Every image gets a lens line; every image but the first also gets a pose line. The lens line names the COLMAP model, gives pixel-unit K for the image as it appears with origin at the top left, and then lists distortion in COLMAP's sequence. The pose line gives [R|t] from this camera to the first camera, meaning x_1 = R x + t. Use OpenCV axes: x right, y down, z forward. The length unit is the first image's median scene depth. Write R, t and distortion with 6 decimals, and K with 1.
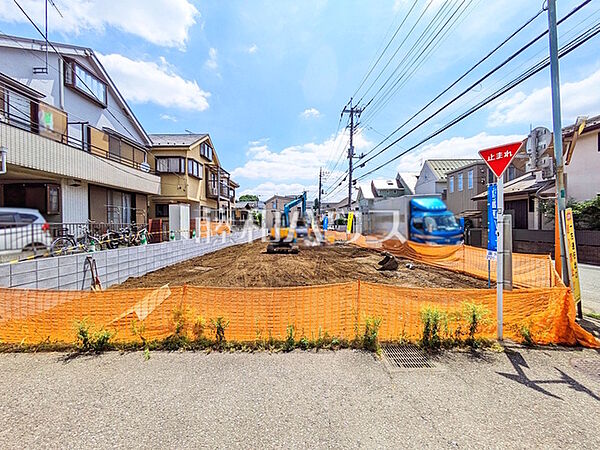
lens RADIAL K [[243.4, 0, 300.1], [0, 243.4, 226.3], [0, 0, 1]] dist [0.009309, -0.001050]
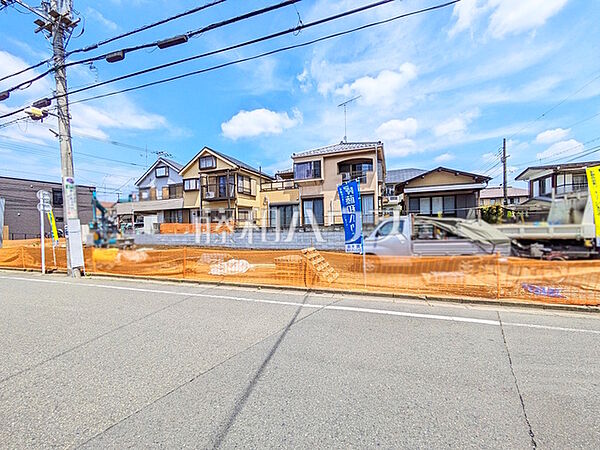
lens RADIAL K [[243.4, 0, 304.1], [0, 243.4, 231.7], [0, 0, 1]] dist [0.009309, -0.001050]
pose [[-0.351505, 0.038929, -0.935376, 0.928950], [0.028160, 0.999123, 0.031000, 0.006203], [0.935762, -0.015444, -0.352293, 2.989984]]
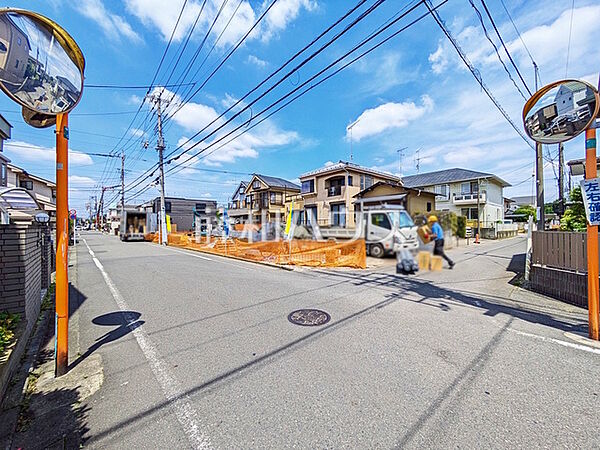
lens RADIAL K [[243.4, 0, 297.2], [0, 243.4, 225.0], [0, 0, 1]] dist [0.009309, -0.001050]
pose [[-0.767946, 0.007938, -0.640466, 0.894101], [0.014954, 0.999873, -0.005538, 0.012423], [0.640340, -0.013830, -0.767967, 4.184625]]
